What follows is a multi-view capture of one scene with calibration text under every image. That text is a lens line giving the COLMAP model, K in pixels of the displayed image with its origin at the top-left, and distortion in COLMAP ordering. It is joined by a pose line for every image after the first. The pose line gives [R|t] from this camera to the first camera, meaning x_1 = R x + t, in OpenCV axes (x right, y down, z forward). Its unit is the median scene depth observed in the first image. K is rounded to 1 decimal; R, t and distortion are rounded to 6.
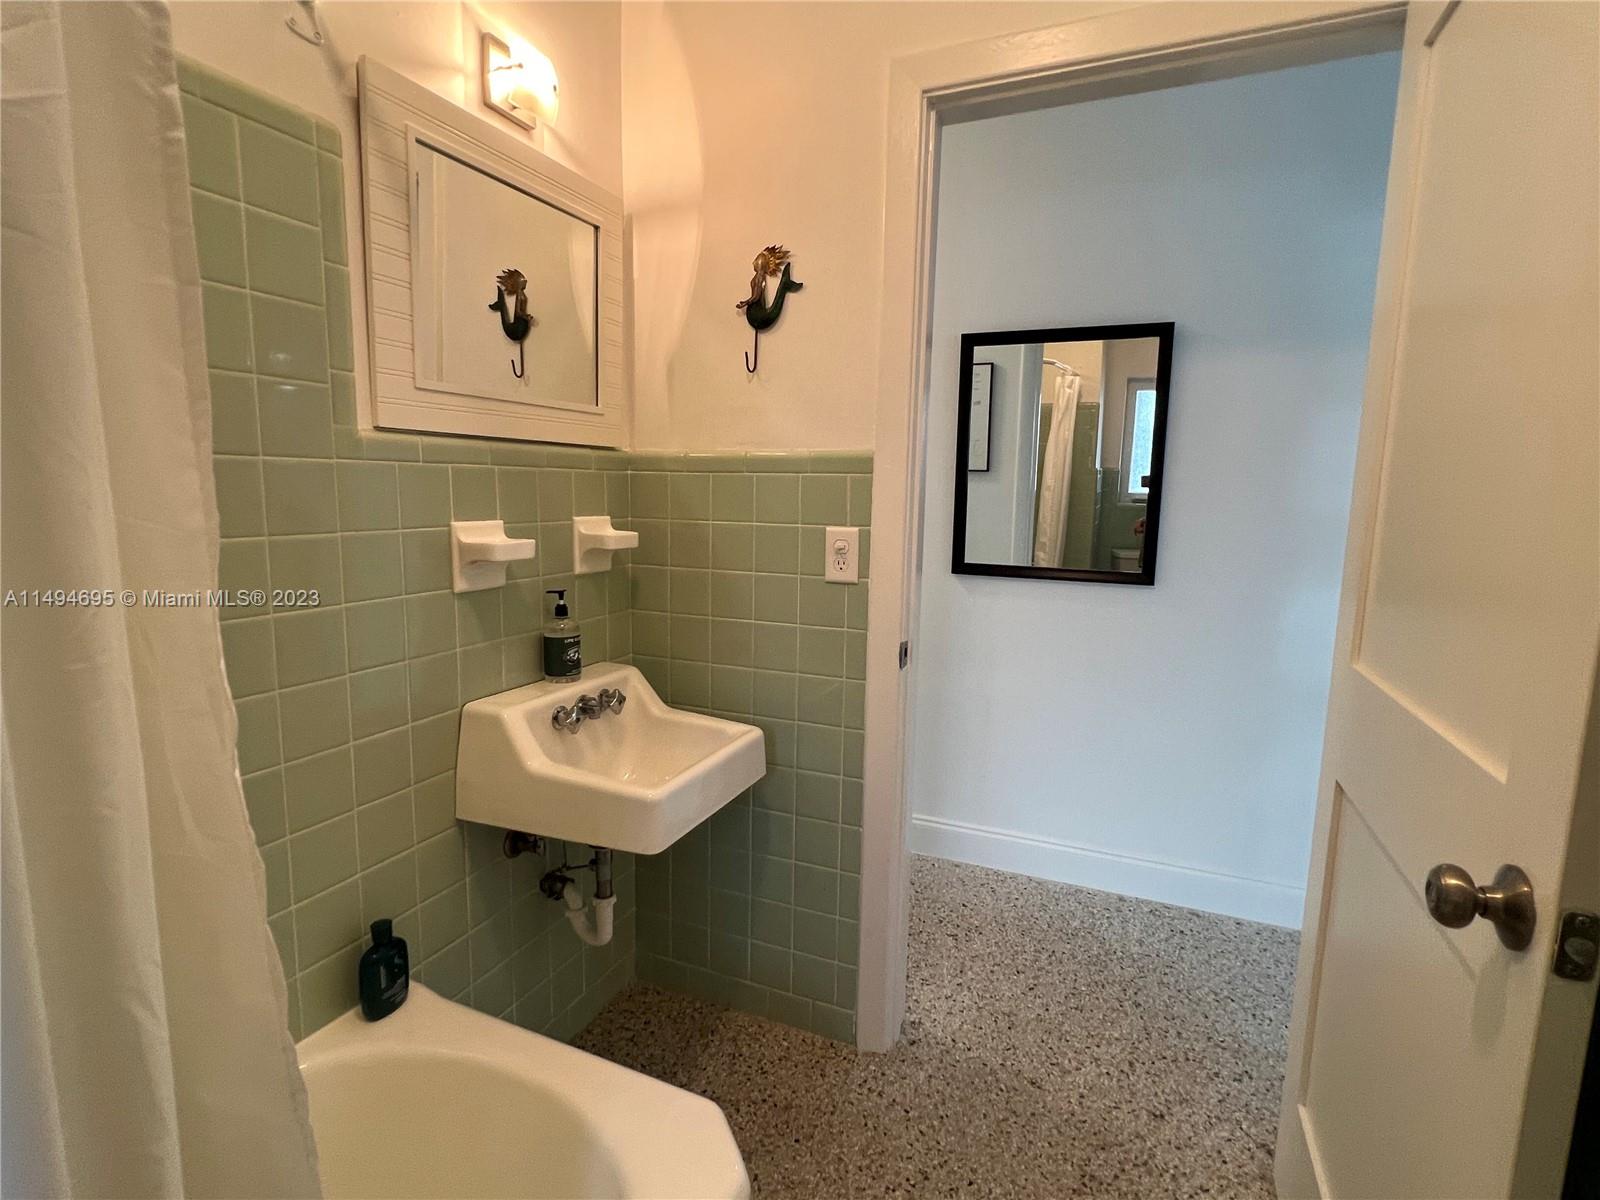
lens RADIAL K [[797.1, 0, 800.0], [0, 797.1, 600.0], [0, 0, 1]] dist [-0.000062, 0.000027]
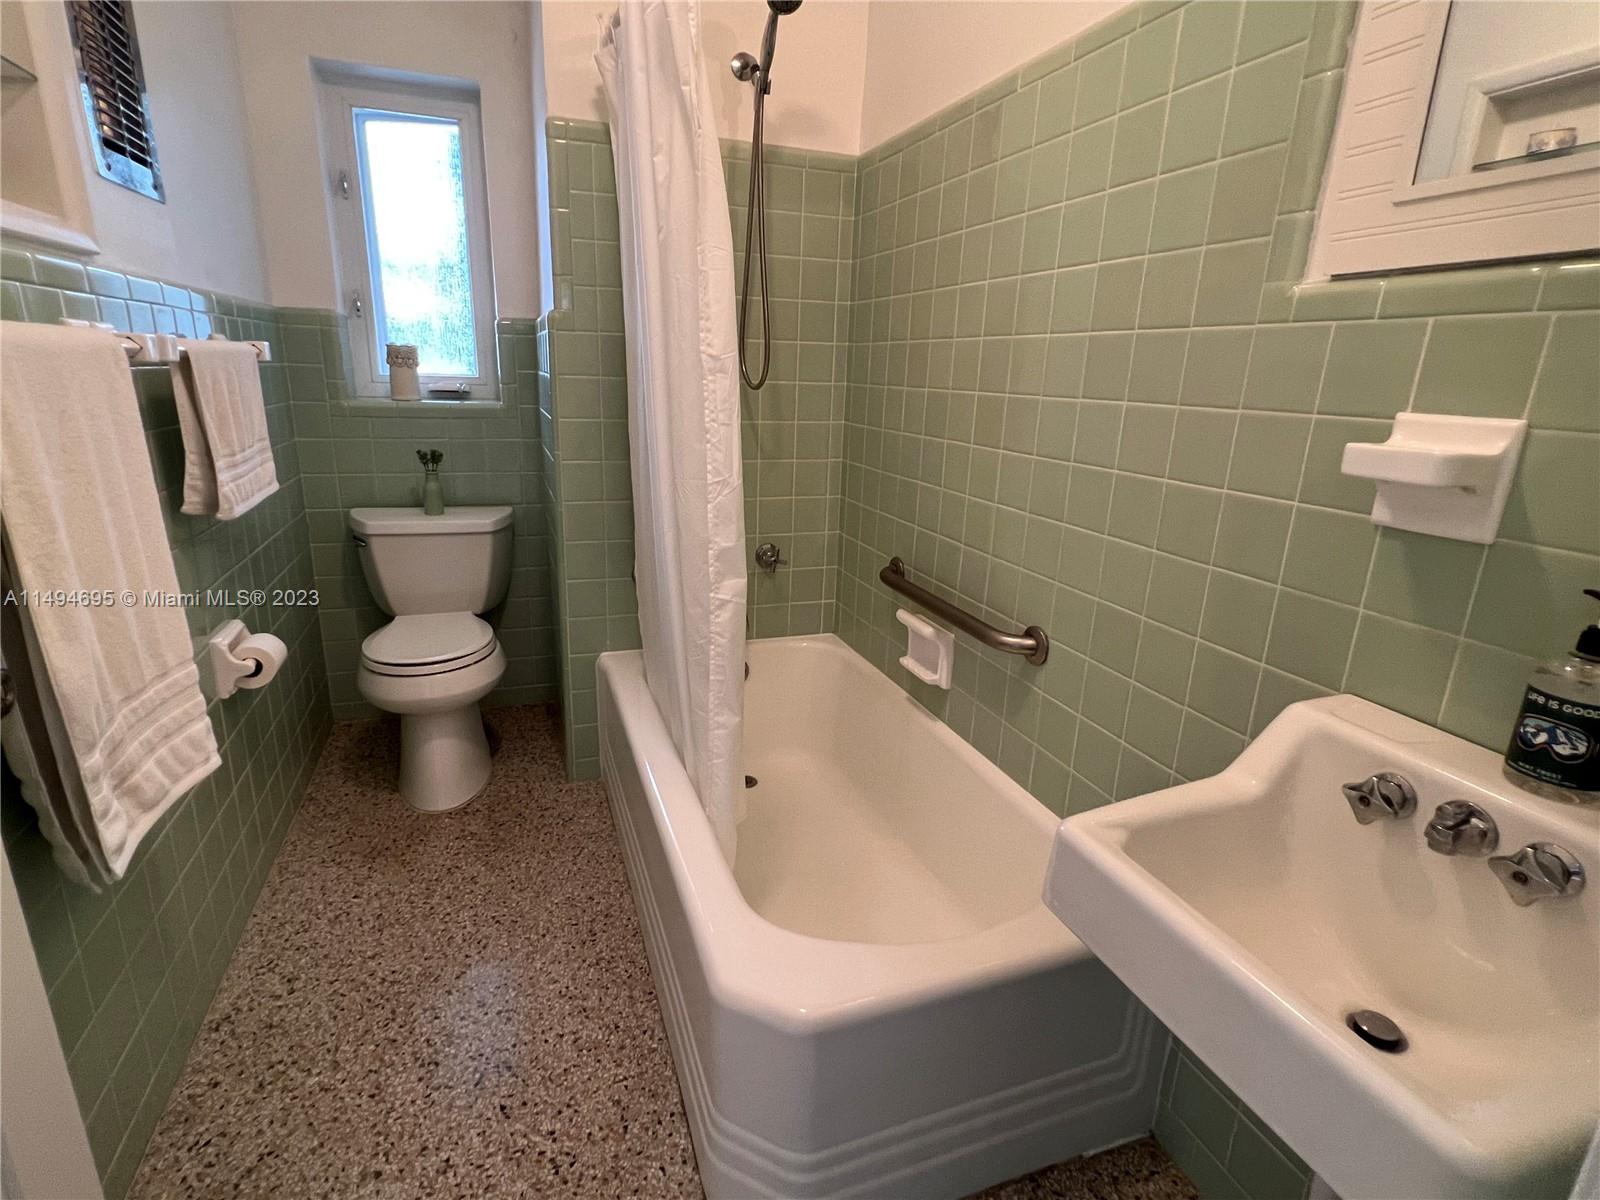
lens RADIAL K [[797.1, 0, 800.0], [0, 797.1, 600.0], [0, 0, 1]] dist [-0.000062, 0.000027]
pose [[-0.728237, 0.169358, -0.664070, 0.354856], [-0.127271, 0.918708, 0.373868, -0.134706], [0.673404, 0.356782, -0.647482, 1.115757]]
